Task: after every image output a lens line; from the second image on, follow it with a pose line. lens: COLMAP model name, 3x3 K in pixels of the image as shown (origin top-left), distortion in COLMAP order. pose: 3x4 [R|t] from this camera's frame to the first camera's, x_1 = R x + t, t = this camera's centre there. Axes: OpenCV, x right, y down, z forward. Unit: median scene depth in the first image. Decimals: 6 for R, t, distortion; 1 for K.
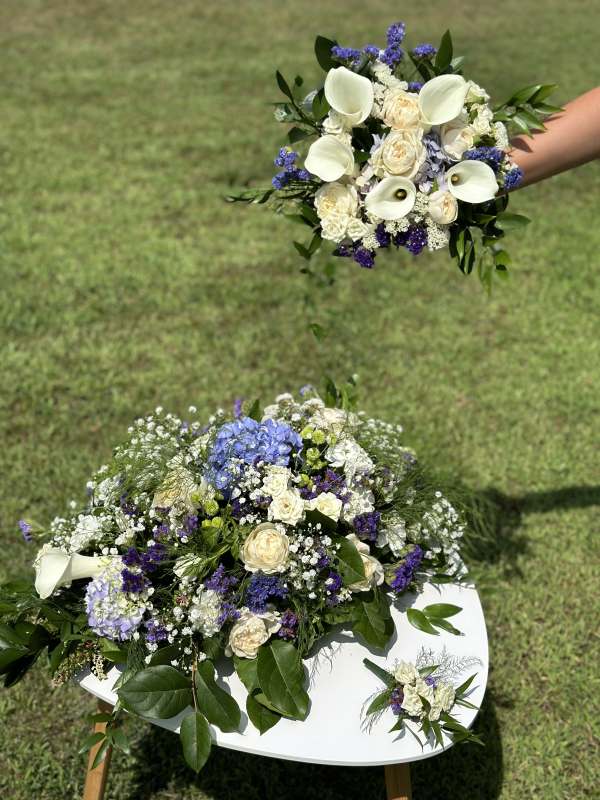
lens RADIAL K [[1094.3, 0, 300.0], [0, 1094.3, 399.0], [0, 0, 1]] dist [0.124299, 0.000000]
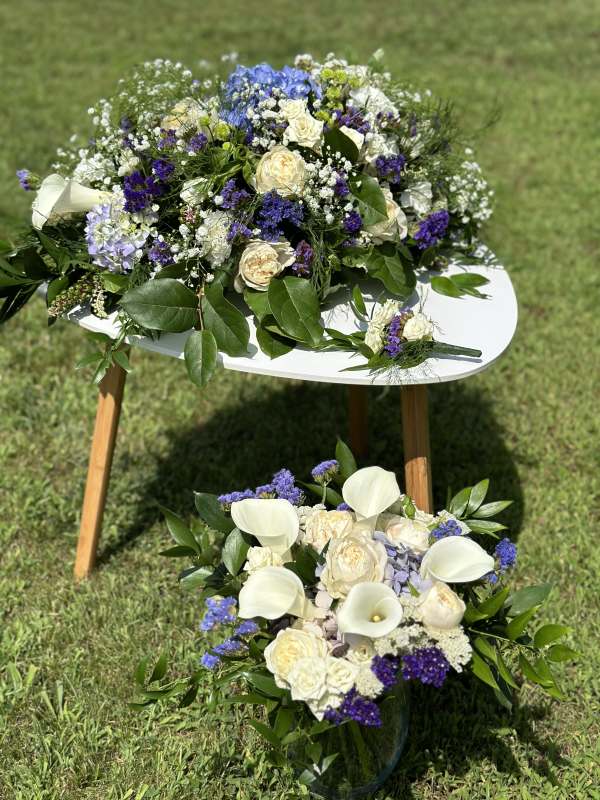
lens RADIAL K [[1094.3, 0, 304.8], [0, 1094.3, 400.5], [0, 0, 1]] dist [0.124299, 0.000000]
pose [[0.999699, 0.020711, -0.013128, 0.004024], [-0.020834, 0.999740, -0.009261, 0.248659], [0.012933, 0.009532, 0.999871, 0.057216]]
